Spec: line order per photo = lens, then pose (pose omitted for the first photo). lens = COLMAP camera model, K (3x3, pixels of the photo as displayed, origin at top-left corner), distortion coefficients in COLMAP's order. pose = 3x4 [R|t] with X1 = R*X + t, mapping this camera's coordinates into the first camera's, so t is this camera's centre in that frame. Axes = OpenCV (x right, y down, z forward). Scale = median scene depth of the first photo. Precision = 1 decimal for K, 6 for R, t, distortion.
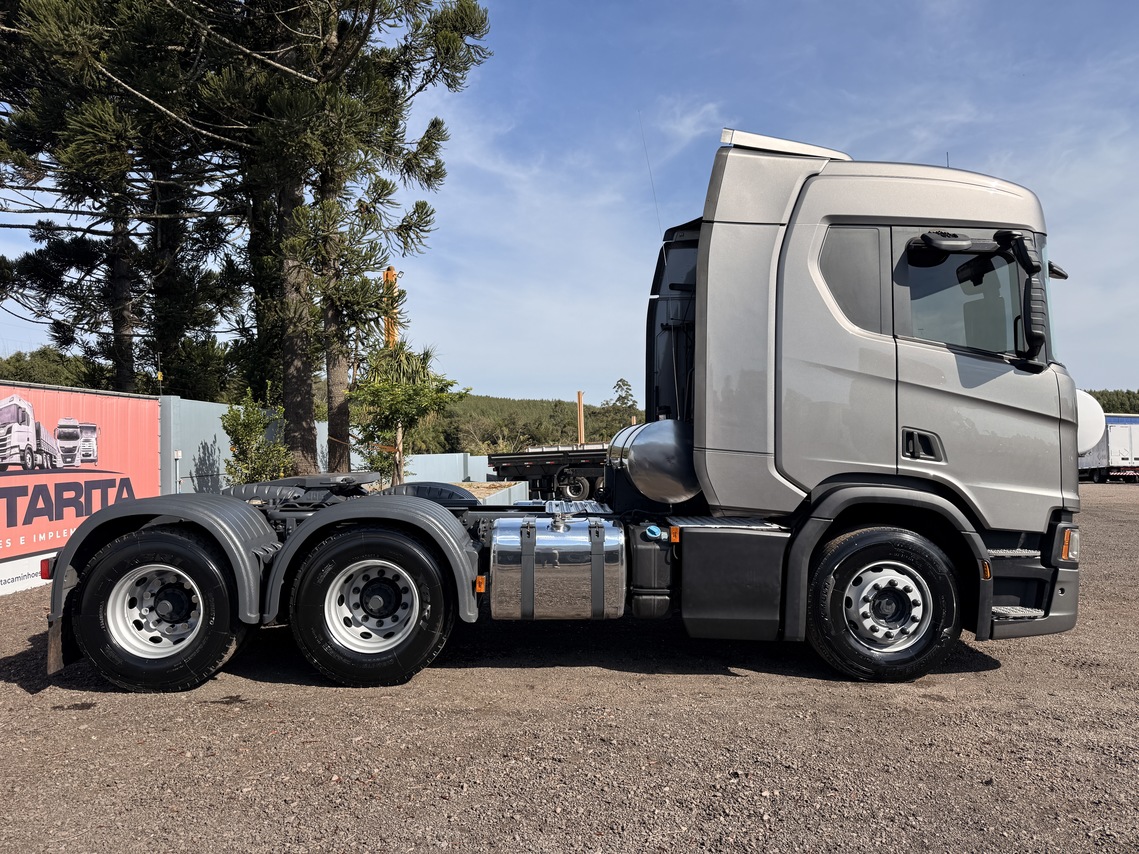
lens RADIAL K [[737.3, 0, 569.5], [0, 737.3, 427.0], [0, 0, 1]] dist [0.066562, -0.057365]
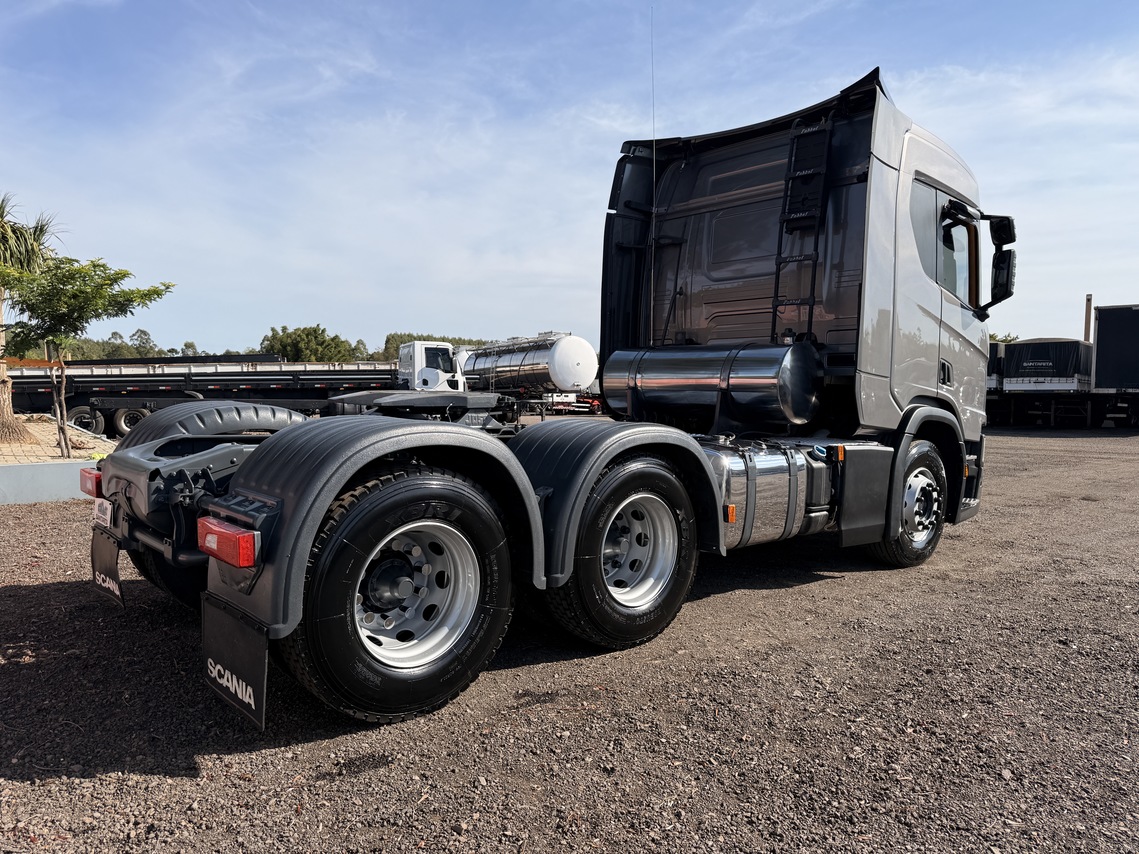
lens RADIAL K [[737.3, 0, 569.5], [0, 737.3, 427.0], [0, 0, 1]] dist [0.066562, -0.057365]
pose [[0.786390, -0.010781, 0.617637, -0.795657], [-0.044729, 0.996229, 0.074339, 0.047364], [-0.616109, -0.086085, 0.782942, 0.408519]]
